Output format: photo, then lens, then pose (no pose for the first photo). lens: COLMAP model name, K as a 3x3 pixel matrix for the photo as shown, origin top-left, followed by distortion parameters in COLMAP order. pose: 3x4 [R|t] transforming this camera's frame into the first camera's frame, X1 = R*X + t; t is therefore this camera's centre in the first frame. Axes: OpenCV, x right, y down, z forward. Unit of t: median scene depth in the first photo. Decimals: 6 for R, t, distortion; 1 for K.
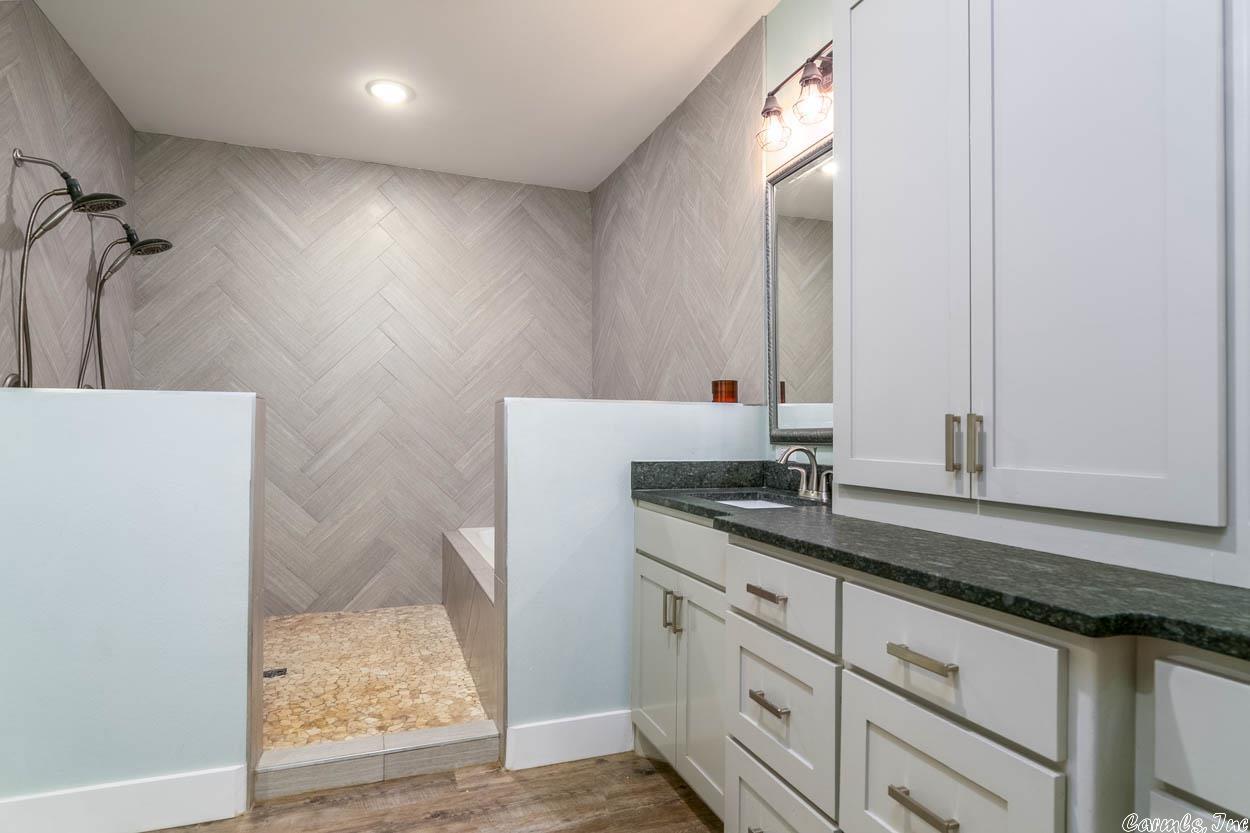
lens RADIAL K [[656.1, 0, 624.6], [0, 656.1, 424.1], [0, 0, 1]] dist [0.002699, 0.001905]
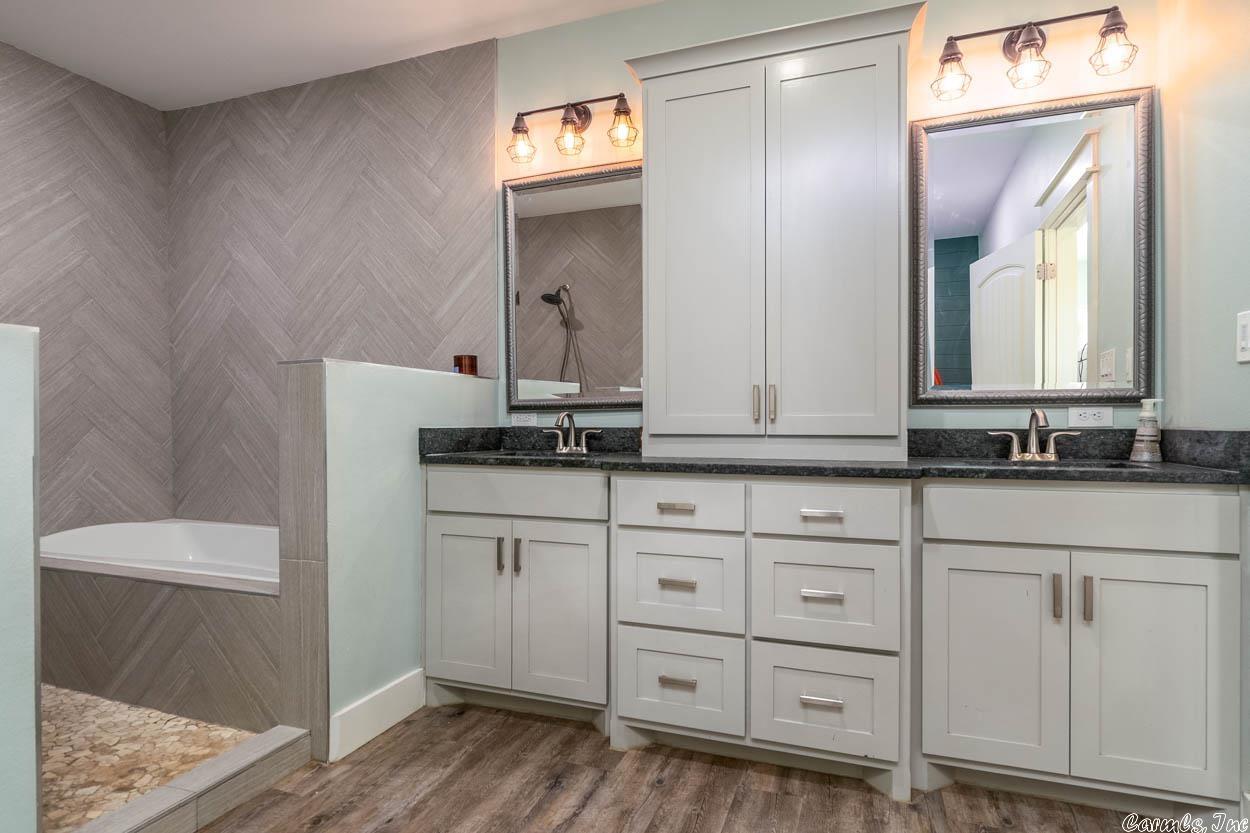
lens RADIAL K [[656.1, 0, 603.5], [0, 656.1, 416.2], [0, 0, 1]] dist [0.002699, 0.001905]
pose [[0.673568, -0.002358, 0.739121, -0.550236], [-0.002731, 0.999980, 0.005679, 0.031758], [-0.739120, -0.005844, 0.673549, 0.091806]]
